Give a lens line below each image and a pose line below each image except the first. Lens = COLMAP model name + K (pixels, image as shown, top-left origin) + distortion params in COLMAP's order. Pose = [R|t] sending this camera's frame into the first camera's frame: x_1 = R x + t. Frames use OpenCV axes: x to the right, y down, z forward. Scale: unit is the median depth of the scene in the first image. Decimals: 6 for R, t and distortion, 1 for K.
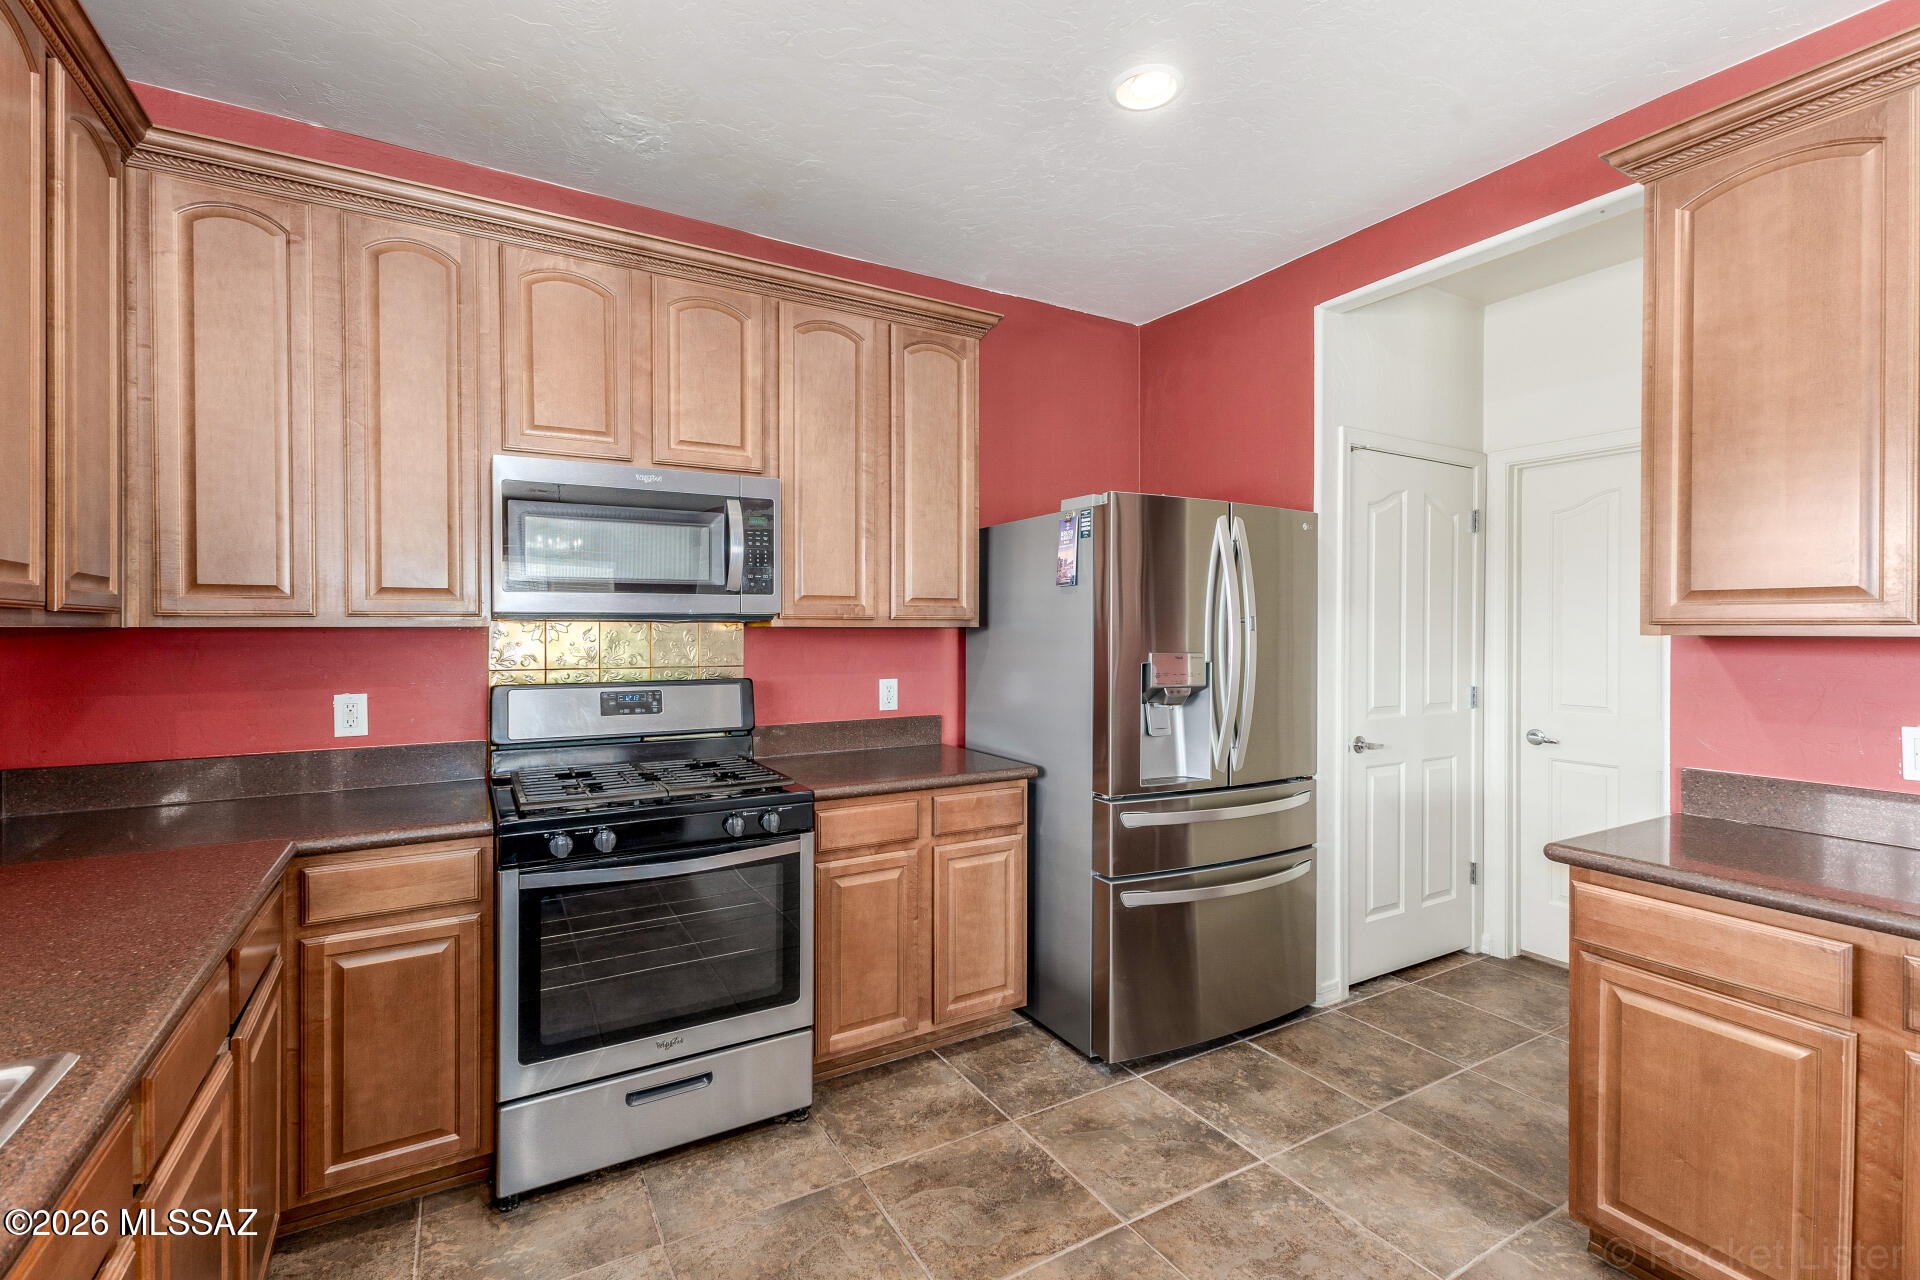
lens RADIAL K [[844.3, 0, 958.9], [0, 844.3, 632.6], [0, 0, 1]] dist [0.005200, 0.000556]
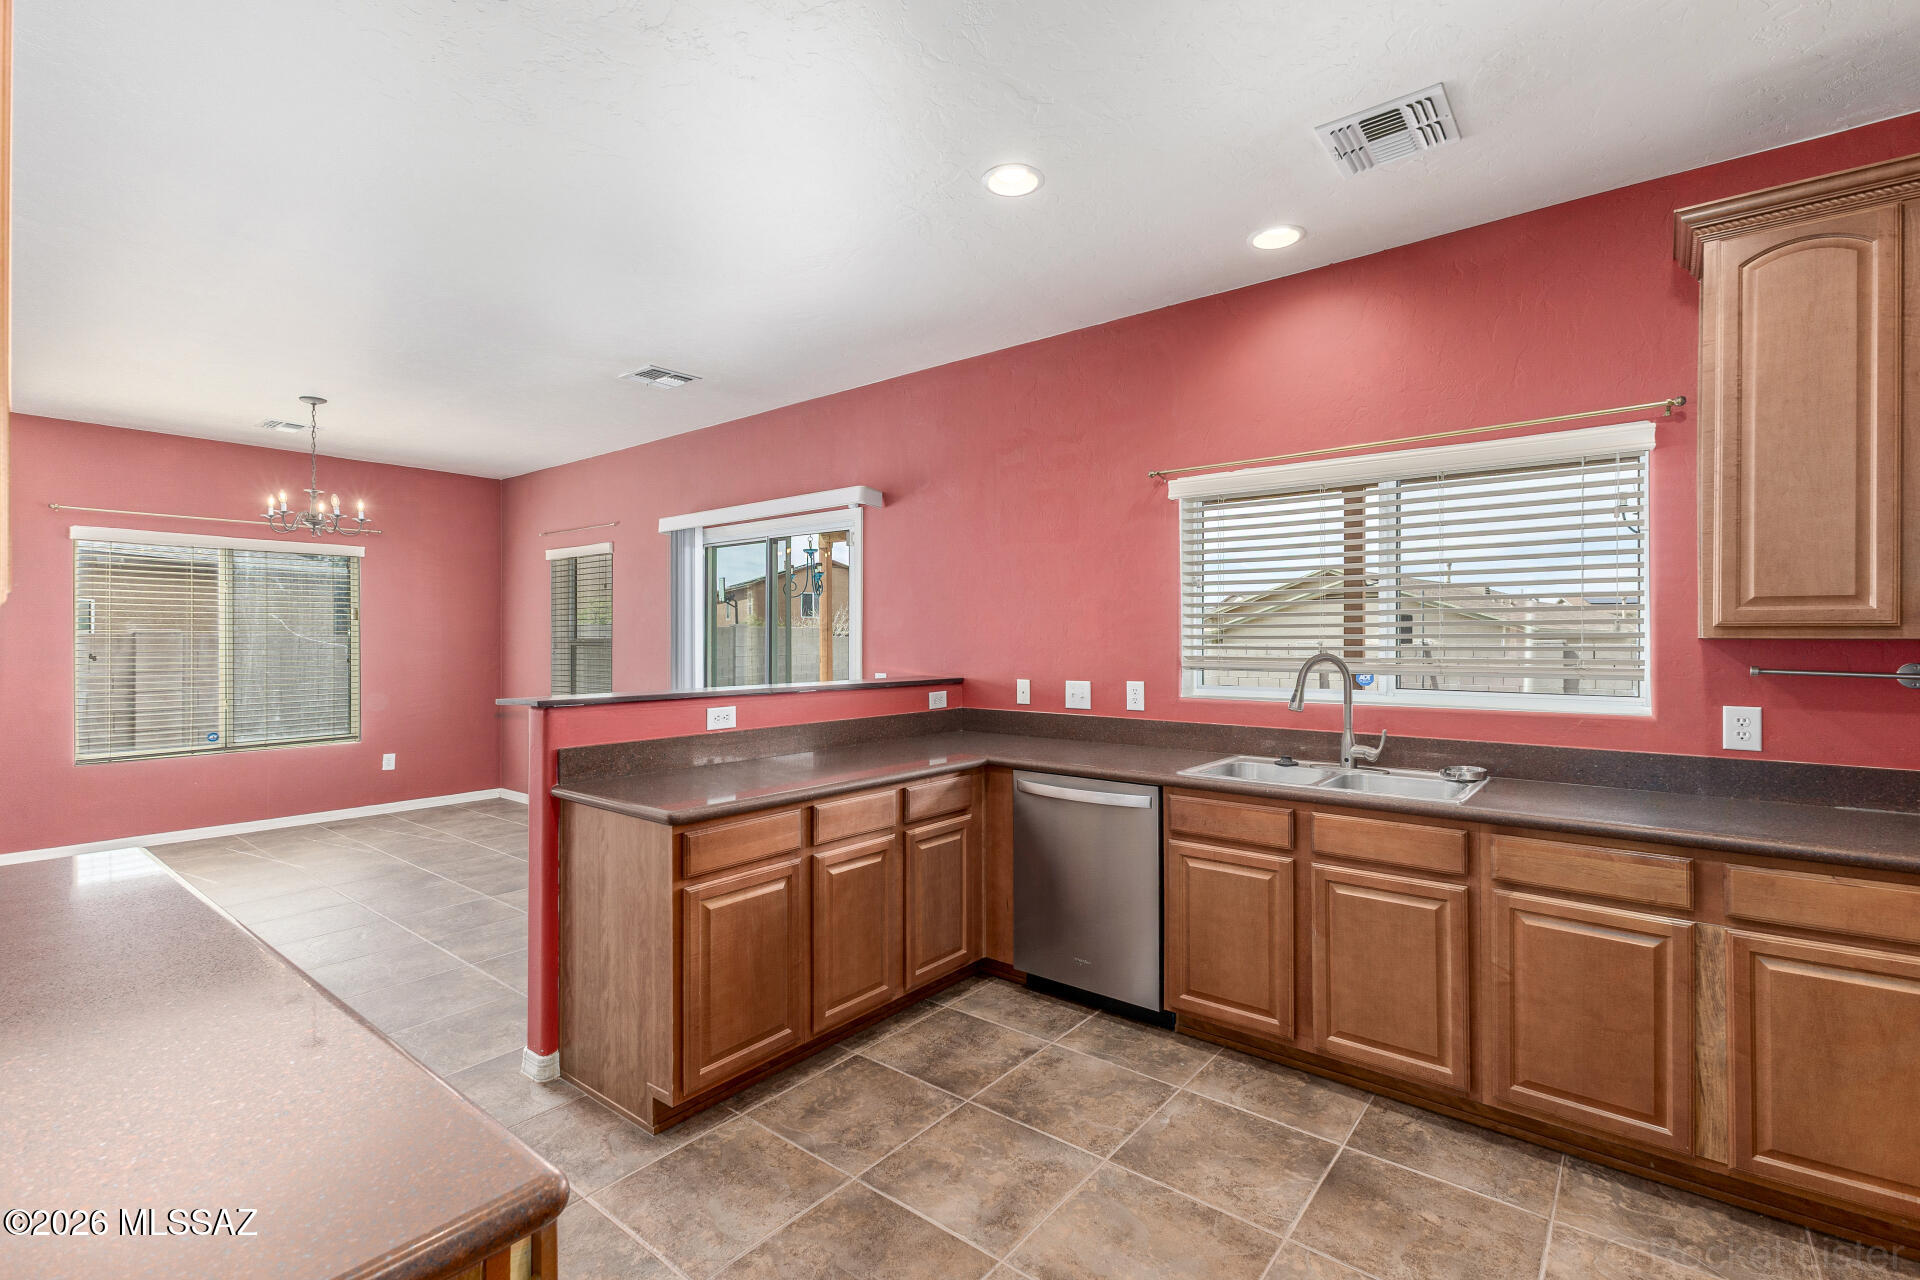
lens RADIAL K [[844.3, 0, 957.7], [0, 844.3, 635.9], [0, 0, 1]] dist [0.005200, 0.000556]
pose [[-0.937212, -0.002680, -0.348751, 0.505384], [-0.003235, 0.999994, 0.001009, -0.005269], [0.348746, 0.002074, -0.937215, 1.120008]]
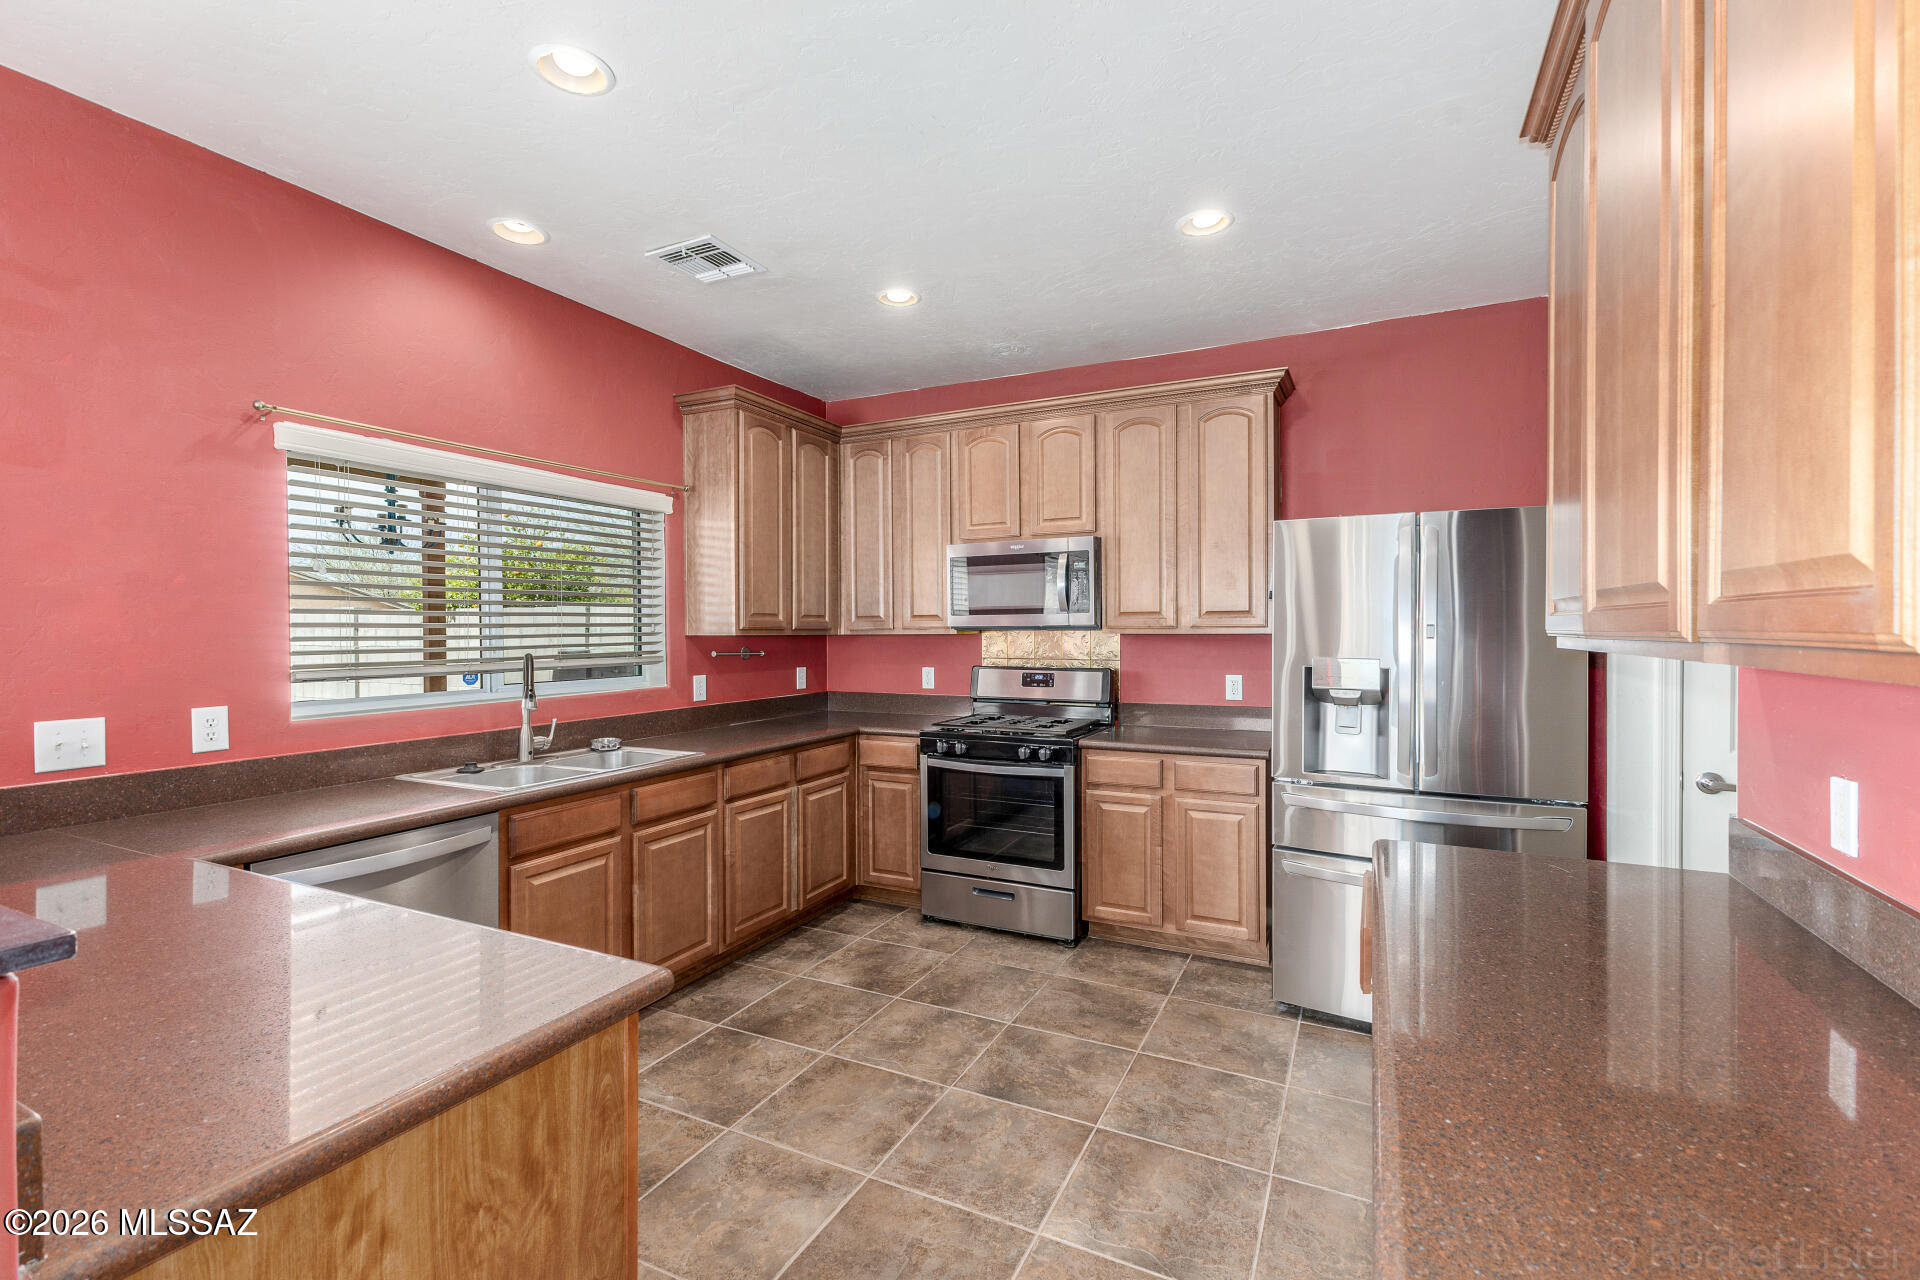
lens RADIAL K [[844.3, 0, 950.0], [0, 844.3, 637.8], [0, 0, 1]] dist [0.005200, 0.000556]
pose [[0.539674, 0.005768, -0.841854, 1.010558], [0.000509, 0.999974, 0.007178, -0.012090], [0.841874, -0.004303, 0.539657, -0.032317]]
